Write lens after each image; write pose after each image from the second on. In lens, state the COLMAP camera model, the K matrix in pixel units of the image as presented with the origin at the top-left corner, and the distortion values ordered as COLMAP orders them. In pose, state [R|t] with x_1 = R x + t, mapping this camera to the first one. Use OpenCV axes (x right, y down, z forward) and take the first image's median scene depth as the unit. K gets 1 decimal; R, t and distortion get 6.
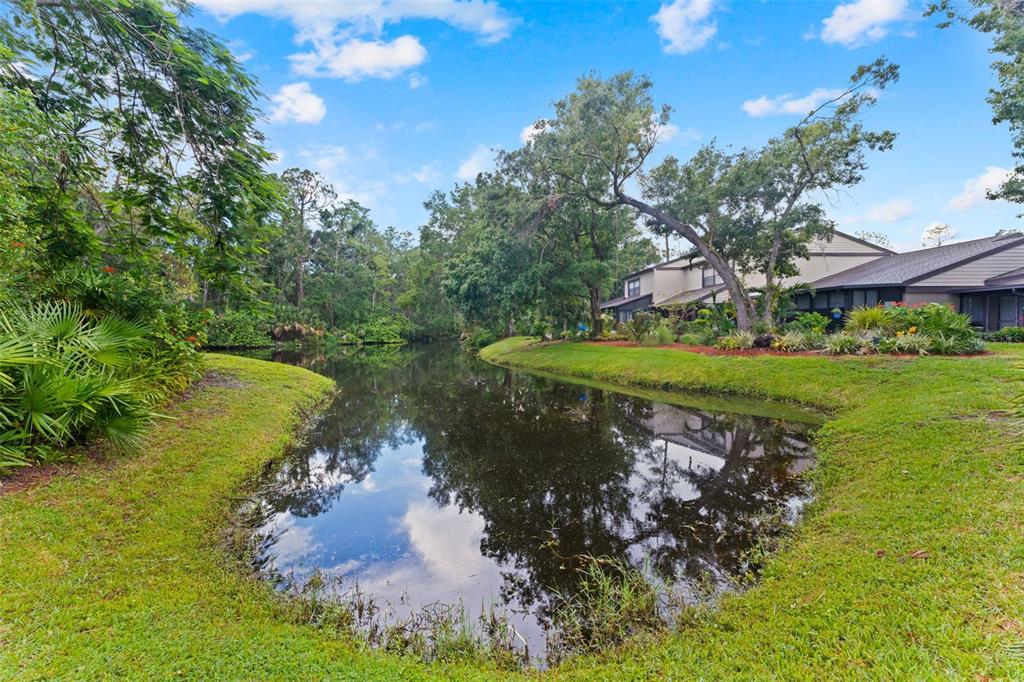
lens RADIAL K [[407.5, 0, 513.9], [0, 407.5, 340.0], [0, 0, 1]] dist [-0.000388, -0.000123]
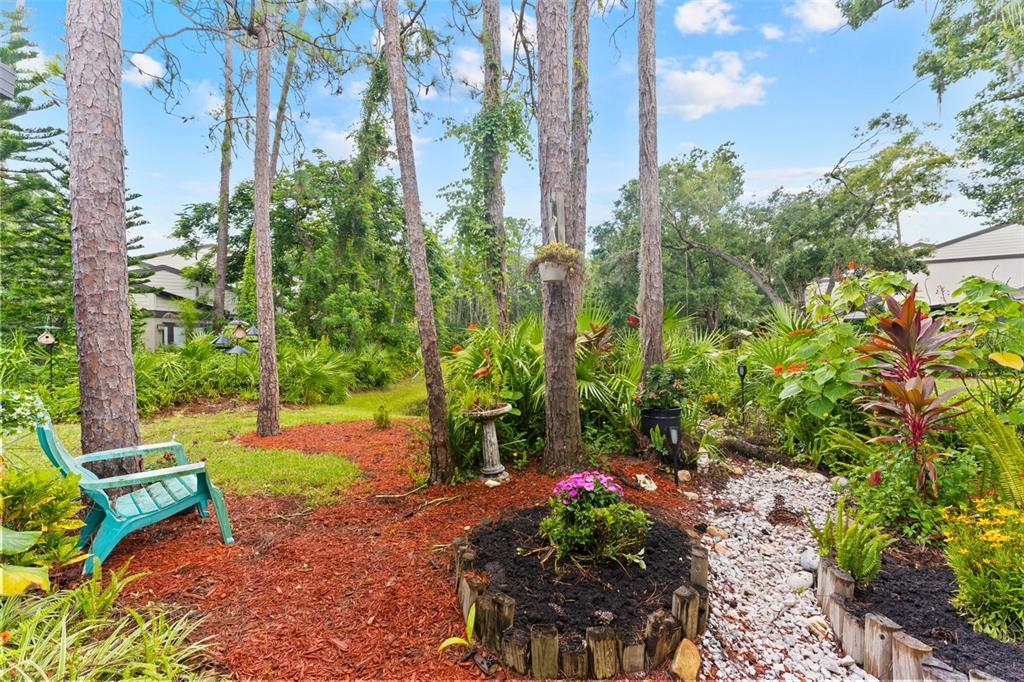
lens RADIAL K [[407.5, 0, 510.6], [0, 407.5, 342.4], [0, 0, 1]] dist [-0.000388, -0.000123]
pose [[0.851271, 0.004471, -0.524708, 1.247677], [-0.013810, 0.999808, -0.013886, -0.052817], [0.524545, 0.019067, 0.851169, -0.991485]]
